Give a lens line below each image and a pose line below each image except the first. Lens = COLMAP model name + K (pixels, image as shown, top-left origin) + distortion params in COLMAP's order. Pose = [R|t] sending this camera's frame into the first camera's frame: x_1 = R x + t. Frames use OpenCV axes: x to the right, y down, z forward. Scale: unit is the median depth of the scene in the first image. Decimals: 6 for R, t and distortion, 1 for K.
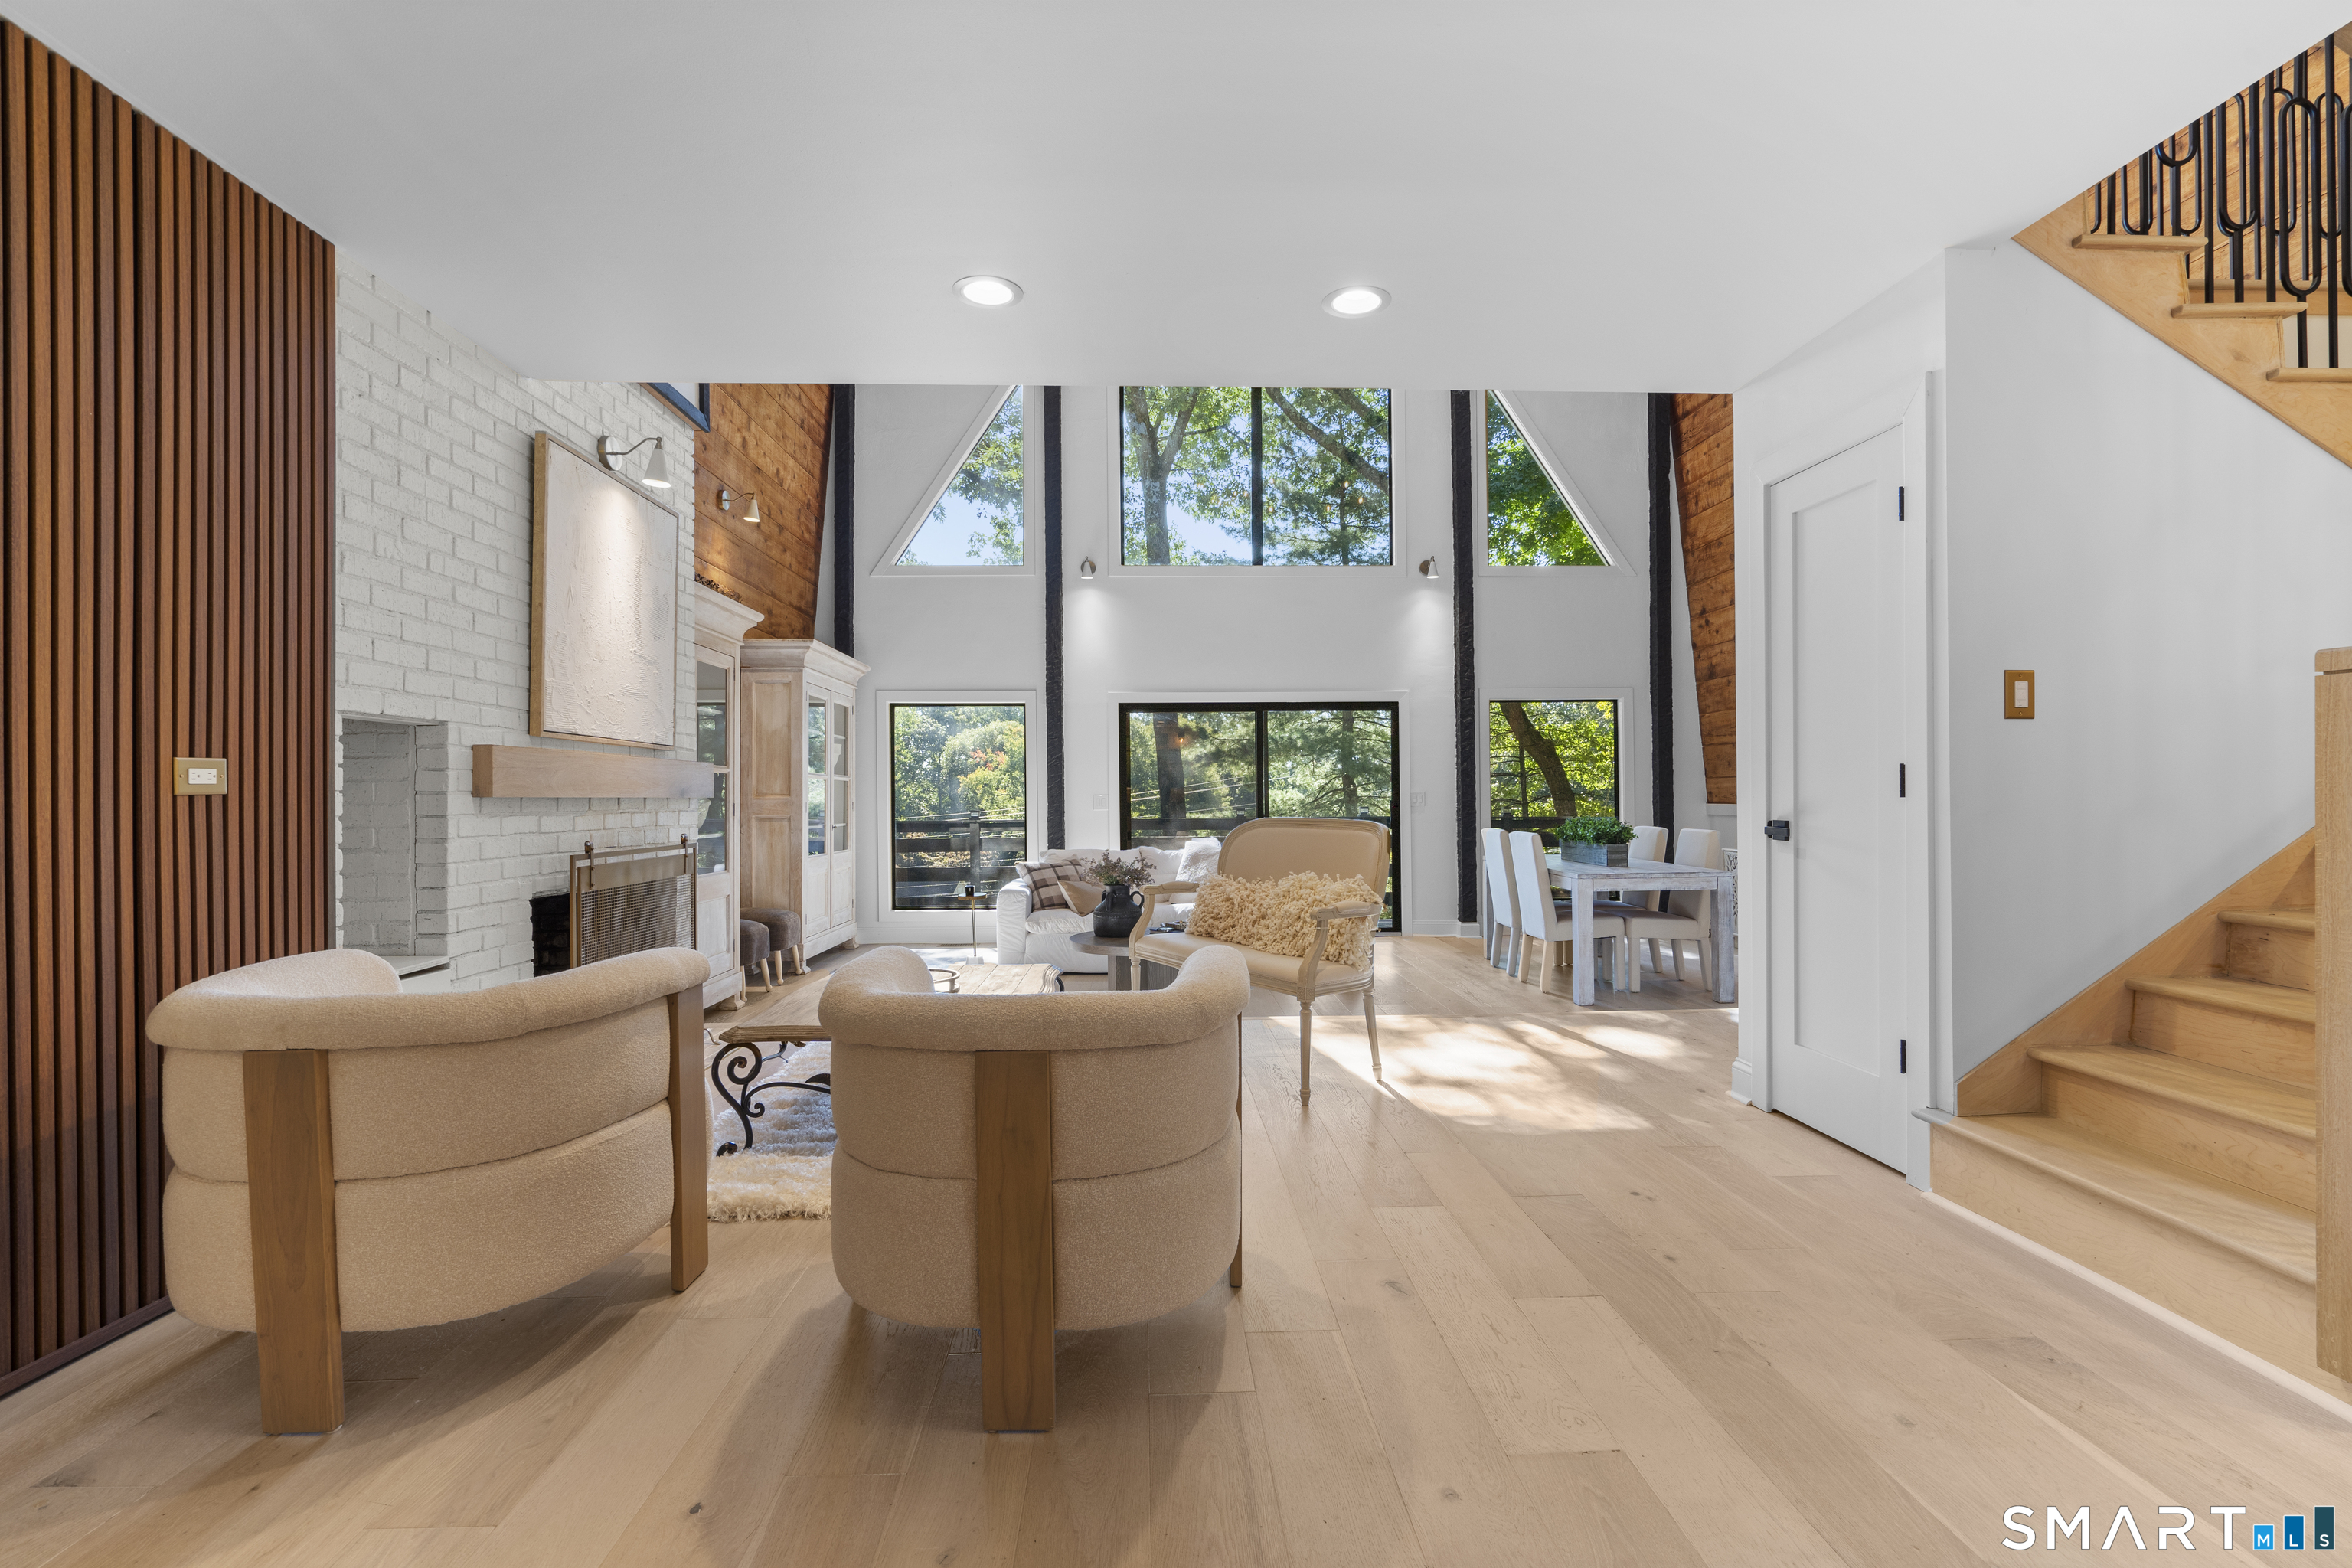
lens RADIAL K [[1052.7, 0, 1178.8], [0, 1052.7, 792.9], [0, 0, 1]] dist [-0.007915, 0.004161]
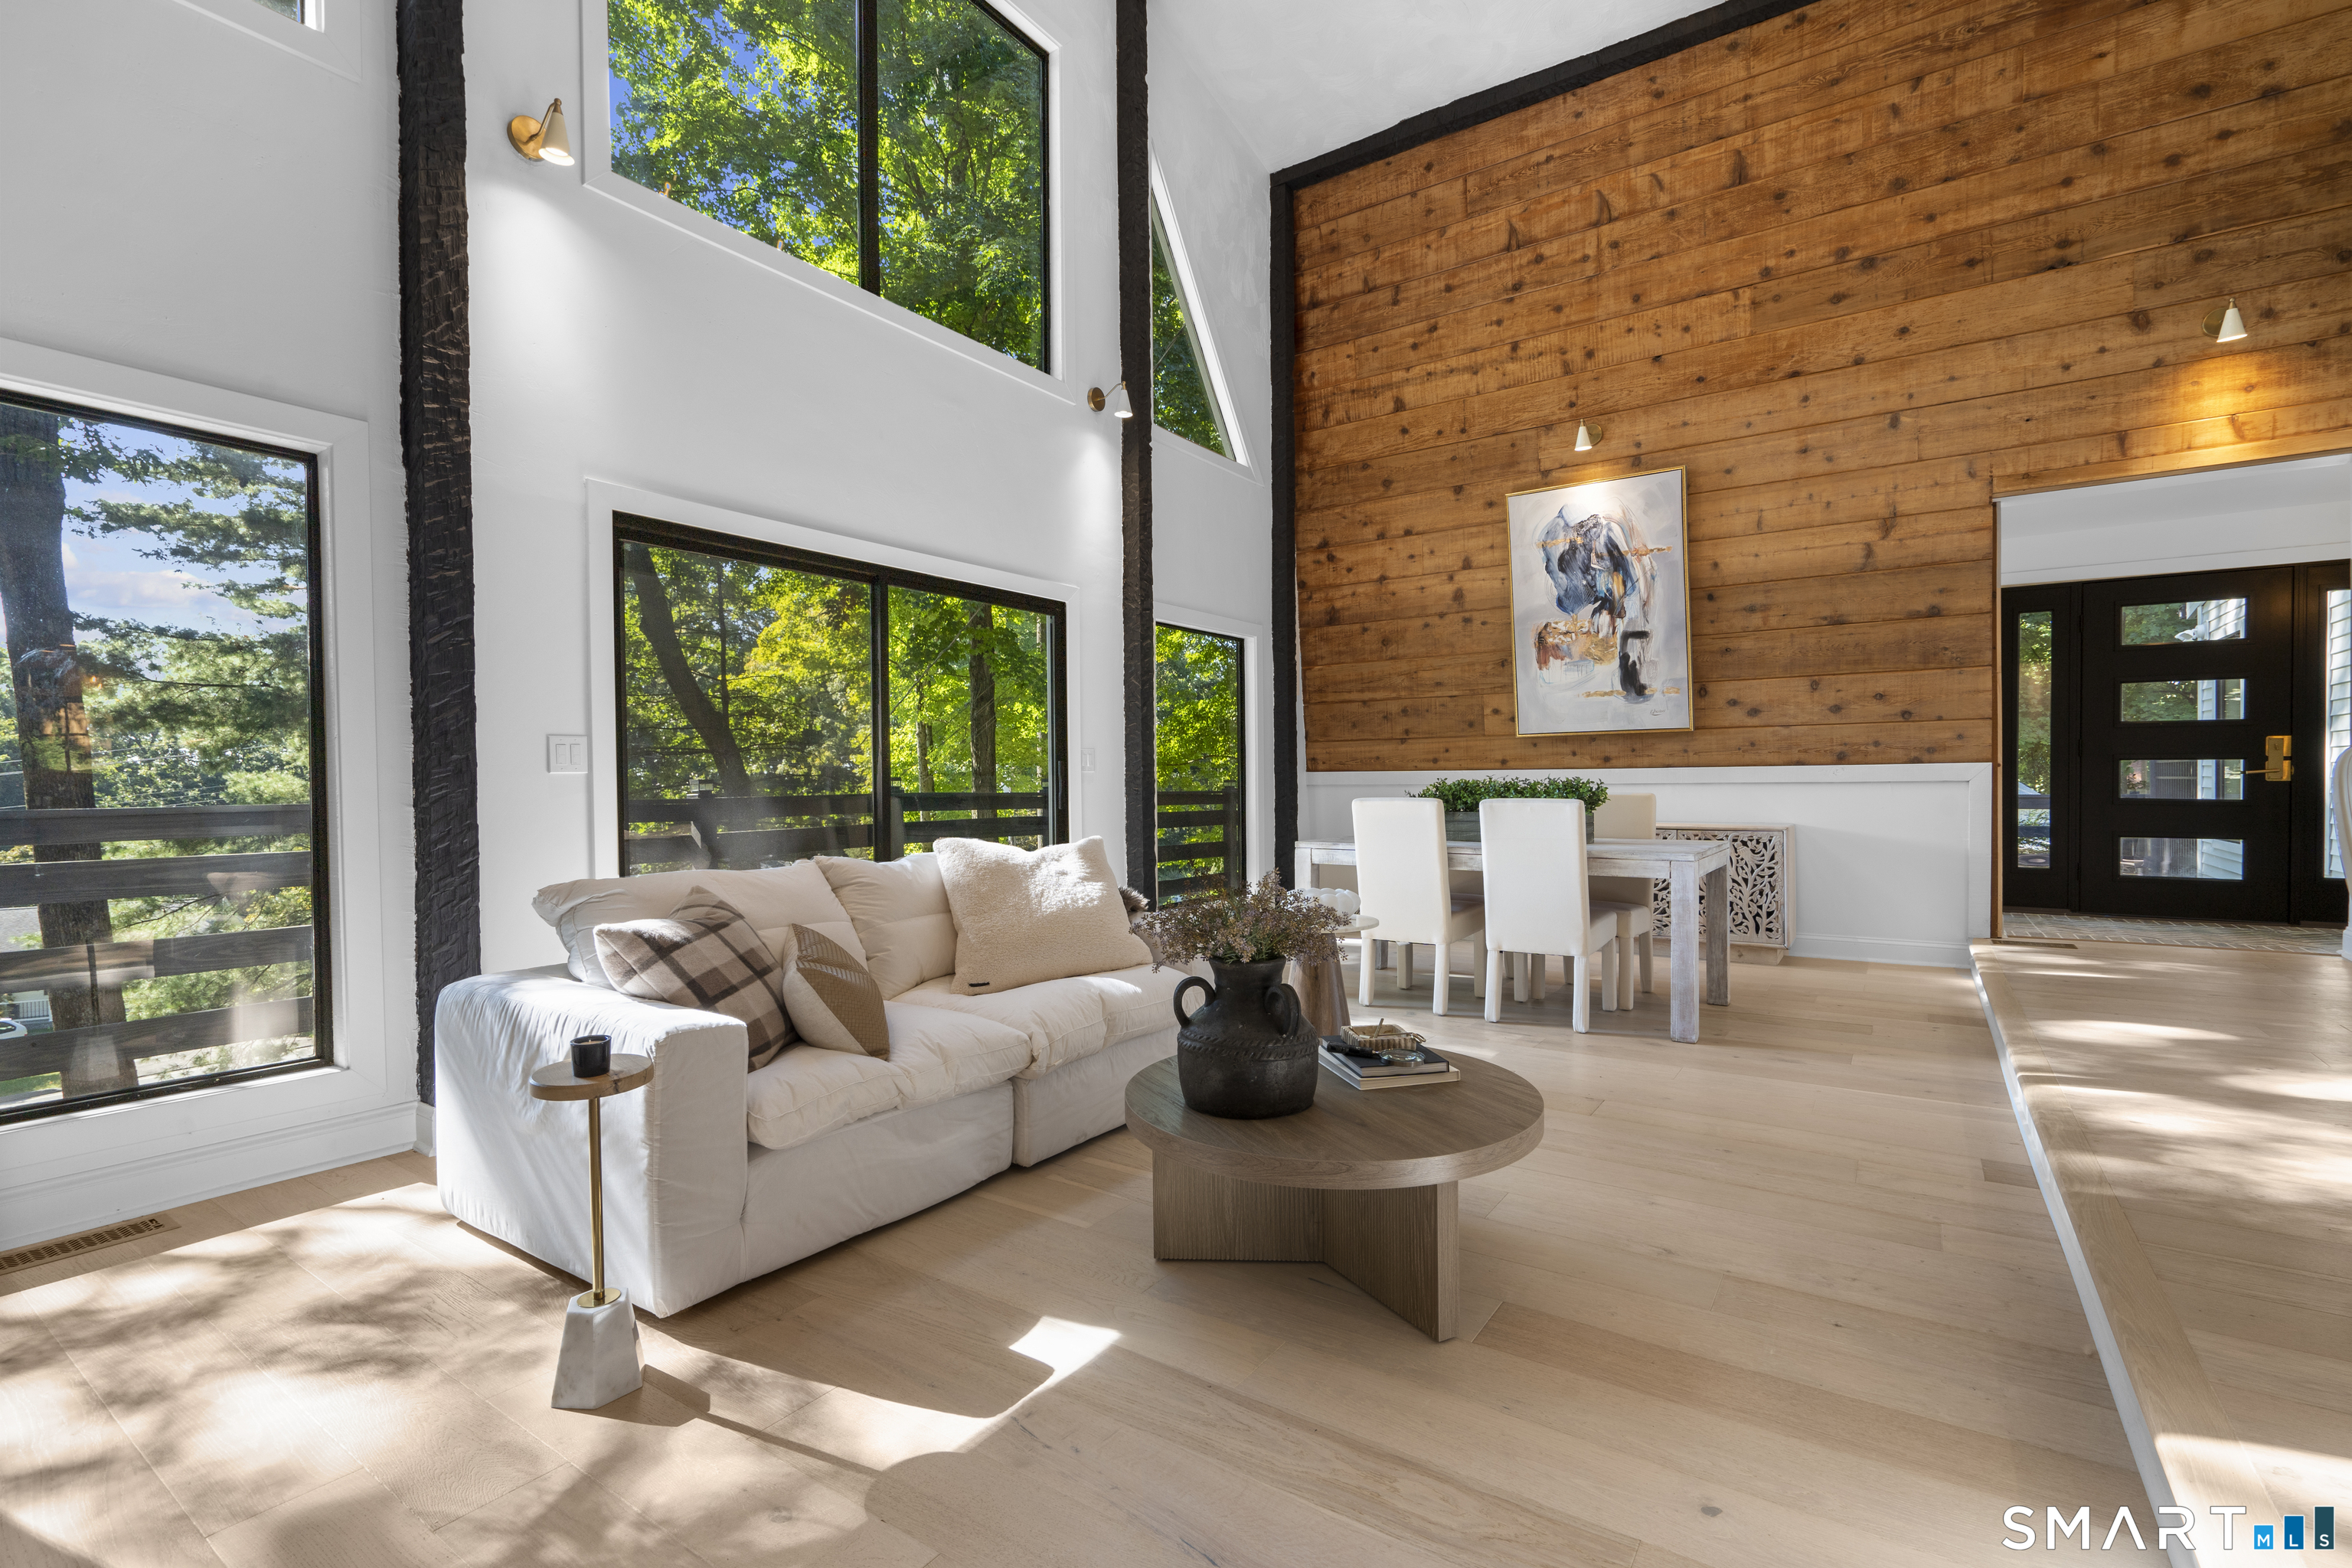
lens RADIAL K [[1052.7, 0, 1183.2], [0, 1052.7, 791.6], [0, 0, 1]] dist [-0.007915, 0.004161]
pose [[0.595752, -0.006745, 0.803140, -0.308401], [0.001227, 0.999971, 0.007487, 0.025024], [-0.803167, -0.003475, 0.595743, 0.708650]]
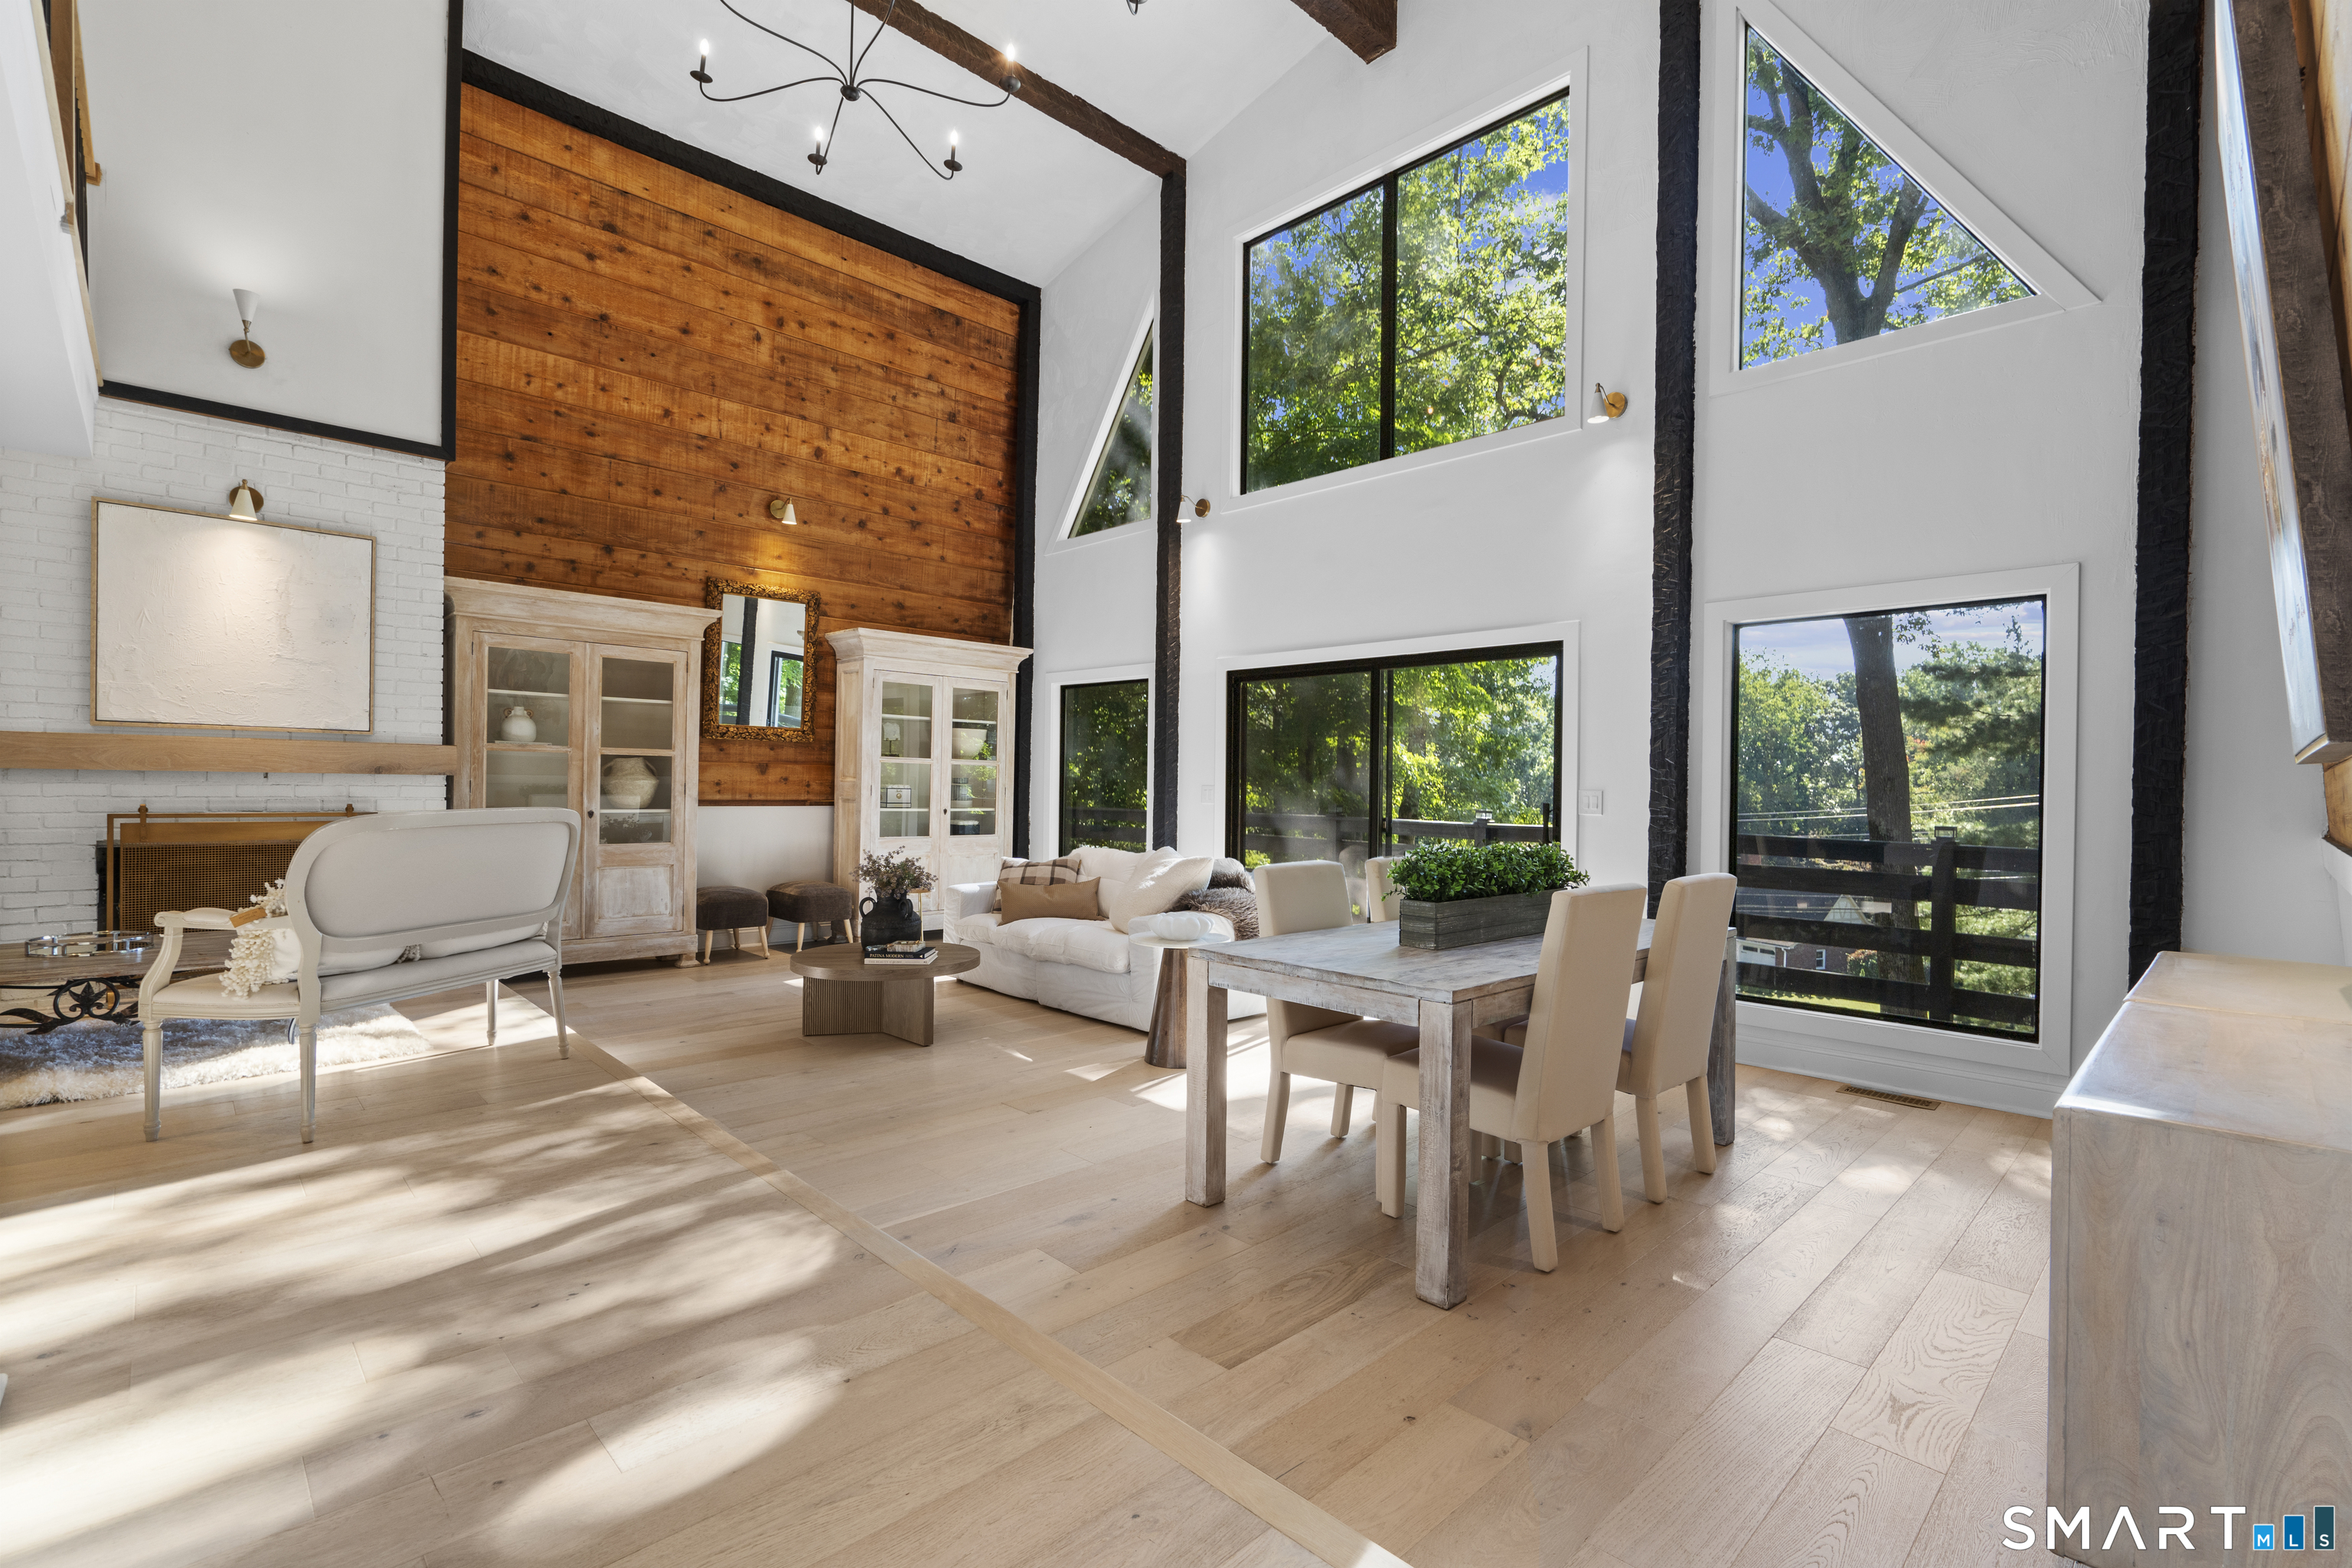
lens RADIAL K [[1052.7, 0, 1186.9], [0, 1052.7, 790.7], [0, 0, 1]] dist [-0.007915, 0.004161]
pose [[0.672638, 0.022438, -0.739632, 0.629903], [-0.017786, 0.999742, 0.014154, -0.006144], [0.739758, 0.003634, 0.672863, 0.535505]]
